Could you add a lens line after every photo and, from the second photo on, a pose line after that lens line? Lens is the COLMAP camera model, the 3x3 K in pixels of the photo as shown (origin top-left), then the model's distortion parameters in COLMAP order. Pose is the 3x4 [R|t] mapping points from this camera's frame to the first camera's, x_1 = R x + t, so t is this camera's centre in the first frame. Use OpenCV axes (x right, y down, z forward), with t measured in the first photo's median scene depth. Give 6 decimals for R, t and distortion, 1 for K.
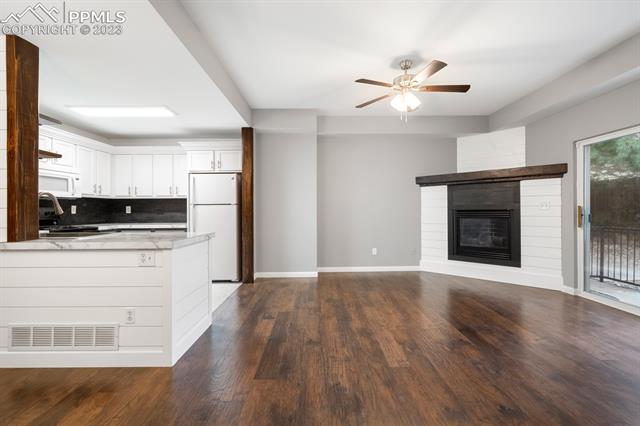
lens RADIAL K [[290.4, 0, 318.6], [0, 290.4, 210.3], [0, 0, 1]] dist [-0.001300, 0.000928]
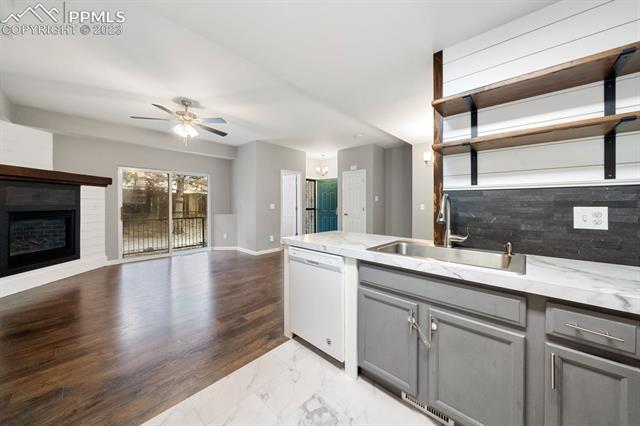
lens RADIAL K [[223.9, 0, 328.0], [0, 223.9, 203.8], [0, 0, 1]] dist [-0.001302, -0.000154]
pose [[-0.756497, 0.006995, 0.653960, -0.665498], [0.003419, 0.999971, -0.006741, -0.017004], [-0.653988, -0.002863, -0.756499, 1.024189]]
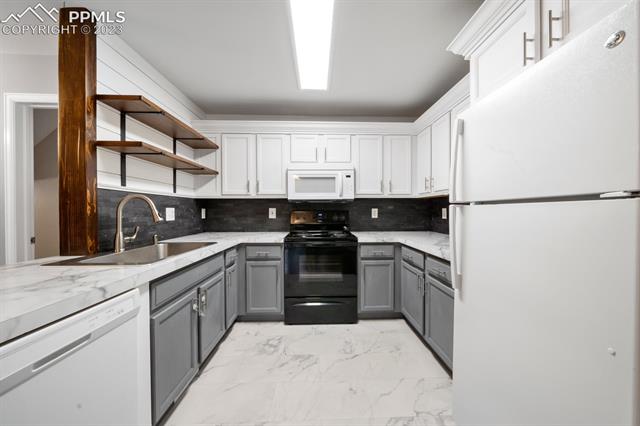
lens RADIAL K [[223.9, 0, 330.0], [0, 223.9, 211.3], [0, 0, 1]] dist [-0.001302, -0.000154]
pose [[0.063439, 0.010235, -0.997933, -0.203840], [-0.008781, 0.999914, 0.009697, -0.014116], [0.997947, 0.008148, 0.063523, 0.909852]]
